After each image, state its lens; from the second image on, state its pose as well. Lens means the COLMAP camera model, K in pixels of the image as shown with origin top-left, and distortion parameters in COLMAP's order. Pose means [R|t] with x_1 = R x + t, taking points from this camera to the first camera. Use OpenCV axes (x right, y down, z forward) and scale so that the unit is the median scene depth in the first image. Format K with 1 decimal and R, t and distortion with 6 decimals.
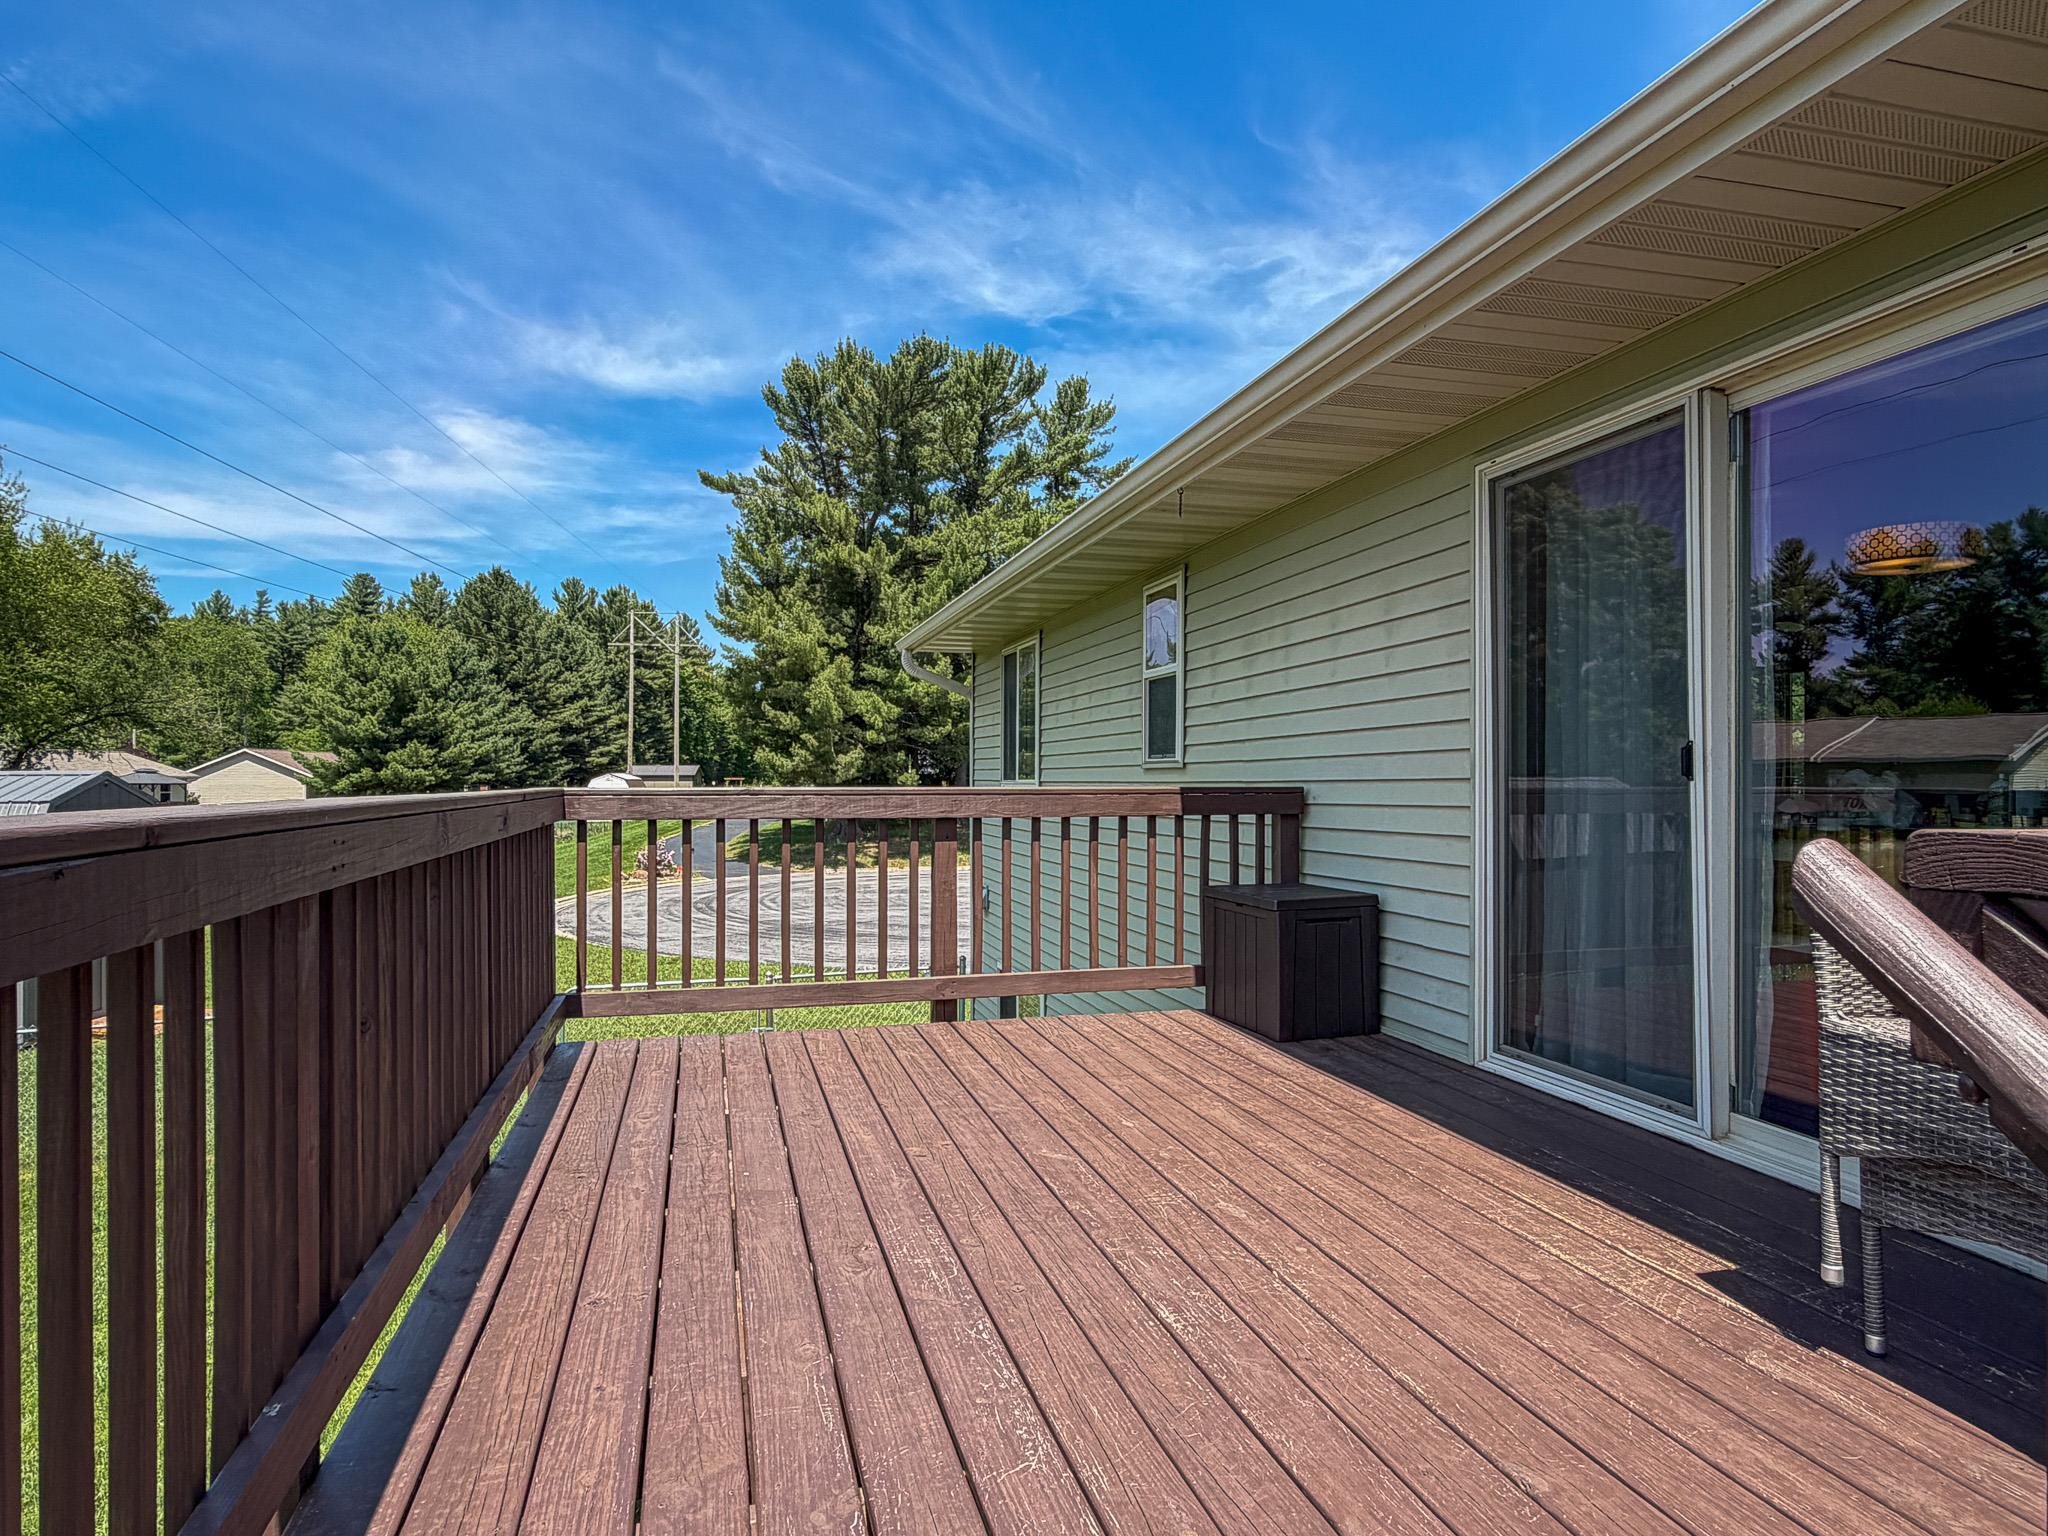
lens RADIAL K [[1304.7, 0, 1037.9], [0, 1304.7, 778.3], [0, 0, 1]] dist [0.002999, 0.001159]
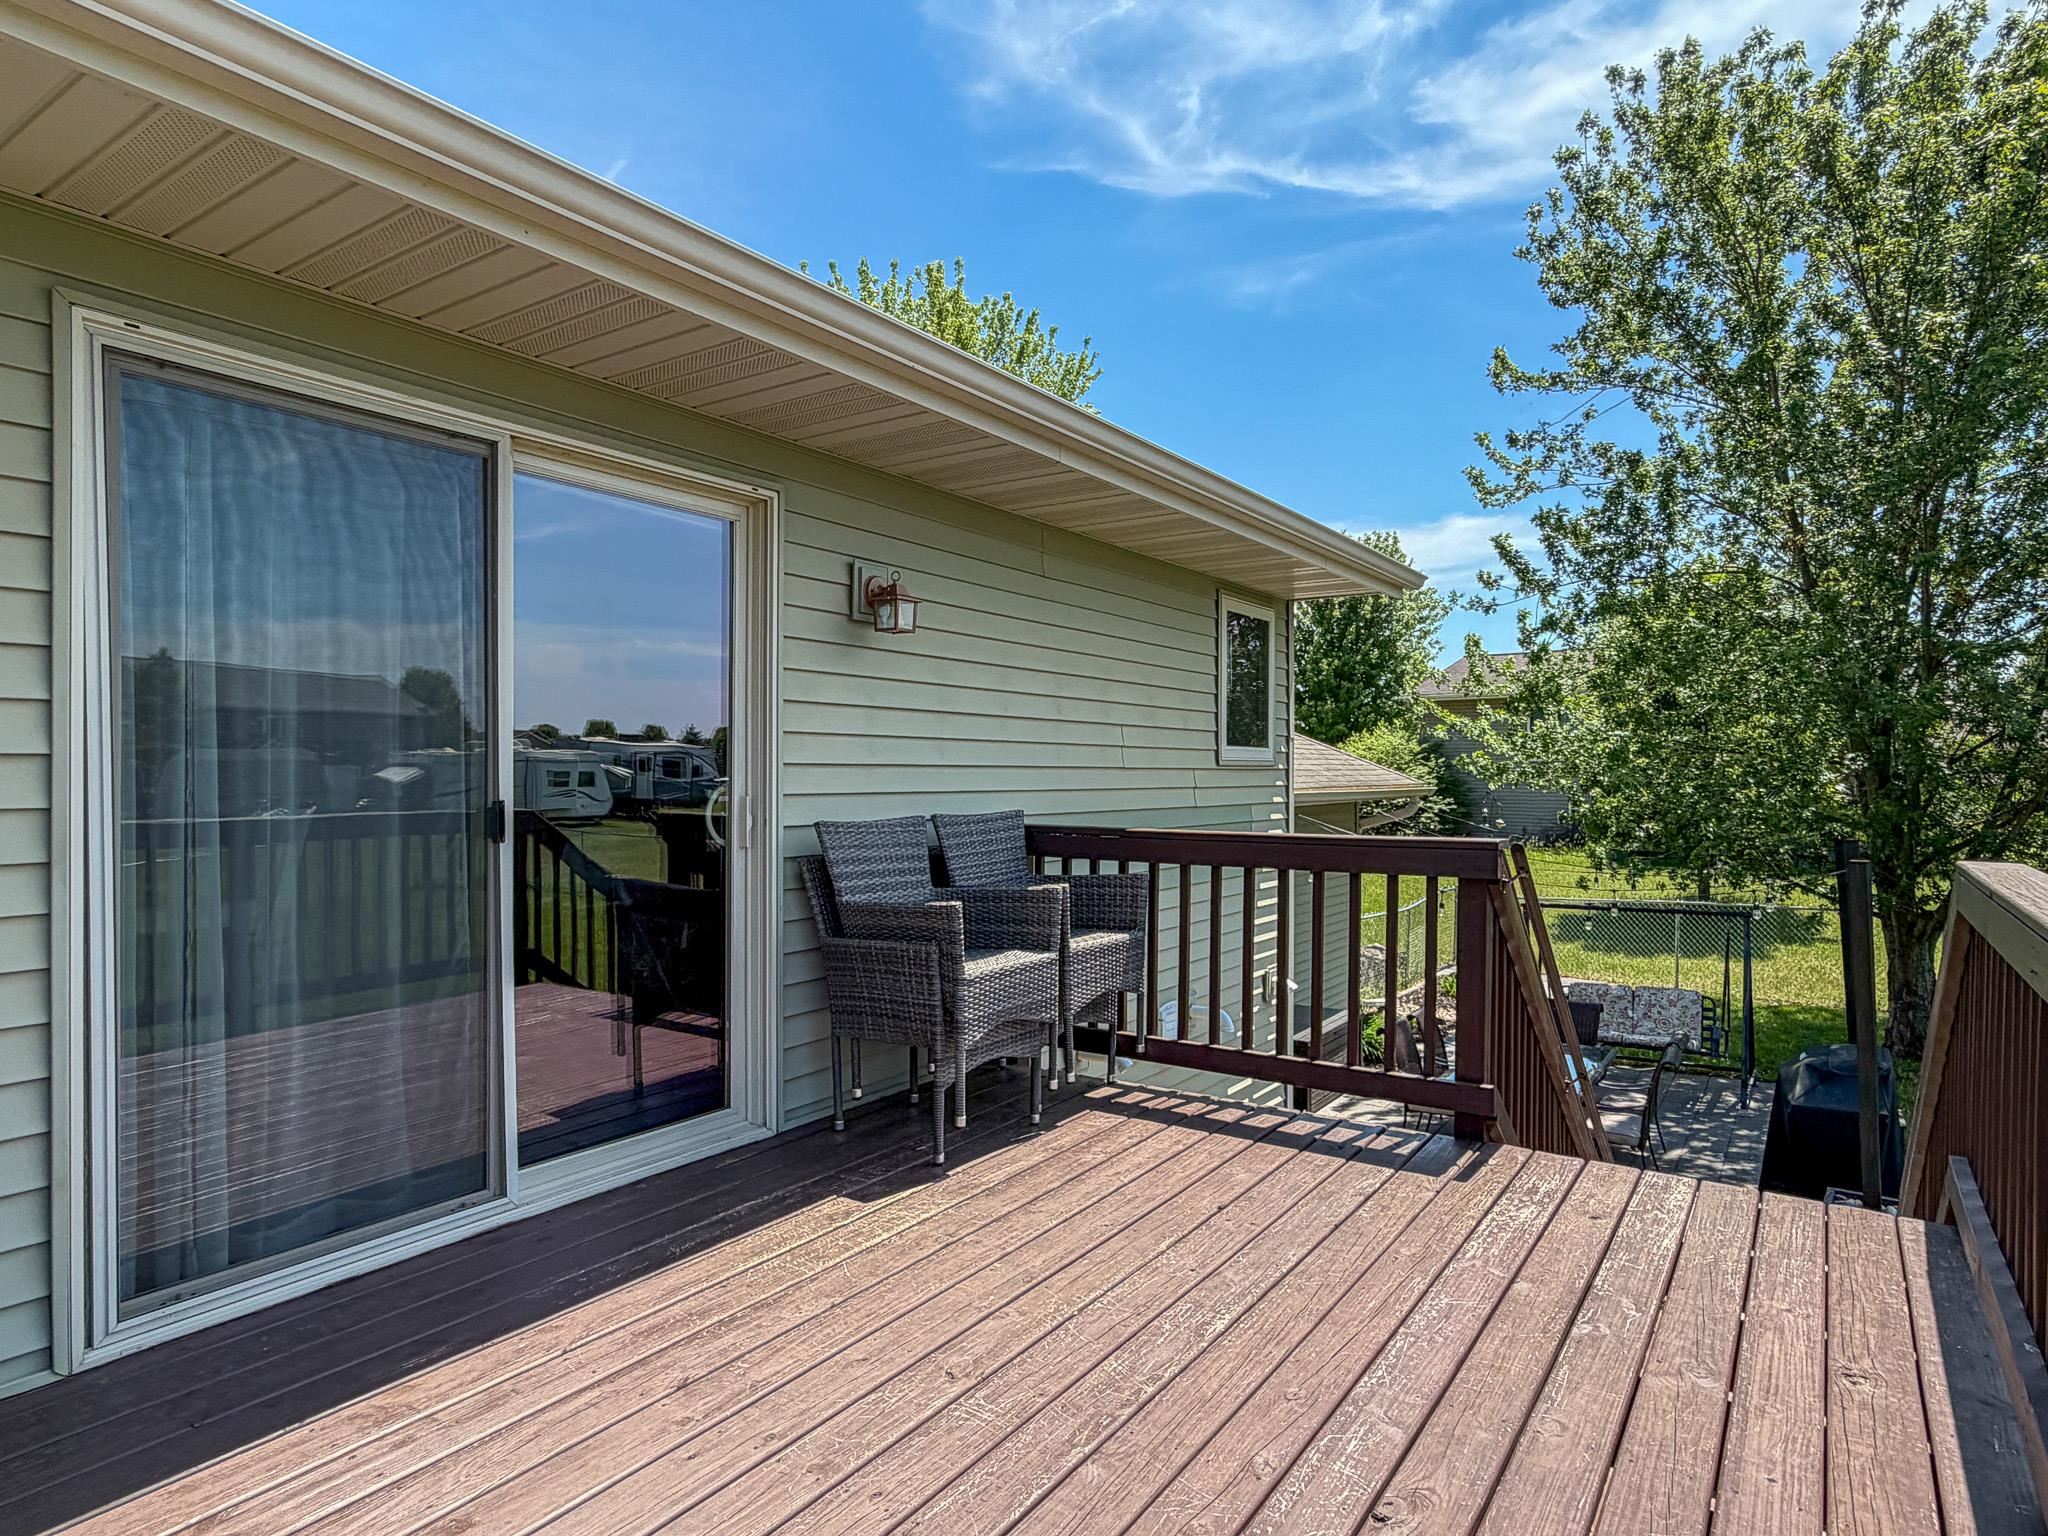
lens RADIAL K [[1194.8, 0, 1027.6], [0, 1194.8, 772.4], [0, 0, 1]] dist [0.001197, 0.000924]
pose [[-0.668651, -0.005903, 0.743553, -0.527434], [-0.008093, 0.999967, 0.000661, -0.069639], [-0.743533, -0.005575, -0.668676, 1.702744]]
